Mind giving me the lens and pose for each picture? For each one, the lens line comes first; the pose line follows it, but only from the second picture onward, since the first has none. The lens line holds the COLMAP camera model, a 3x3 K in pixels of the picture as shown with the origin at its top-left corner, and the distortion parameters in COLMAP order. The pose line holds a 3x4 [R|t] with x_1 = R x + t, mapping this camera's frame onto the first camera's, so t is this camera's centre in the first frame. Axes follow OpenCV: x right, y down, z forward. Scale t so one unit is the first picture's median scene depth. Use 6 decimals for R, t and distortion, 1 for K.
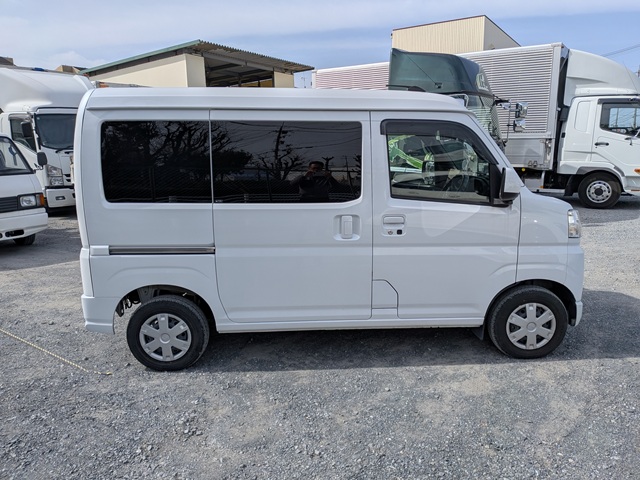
lens RADIAL K [[483.4, 0, 320.0], [0, 483.4, 240.0], [0, 0, 1]] dist [0.060281, -0.067769]
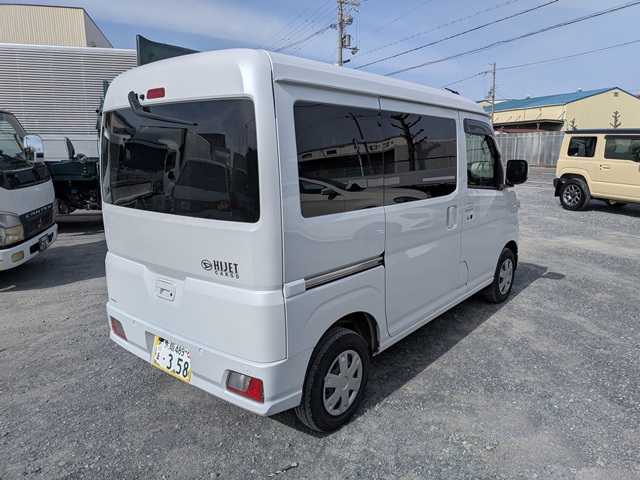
lens RADIAL K [[483.7, 0, 360.0], [0, 483.7, 242.0], [0, 0, 1]] dist [0.092041, -0.077554]
pose [[0.613496, -0.147582, 0.775785, -0.913887], [0.157631, 0.985498, 0.062822, -0.071748], [-0.773806, 0.083747, 0.627862, 0.483379]]
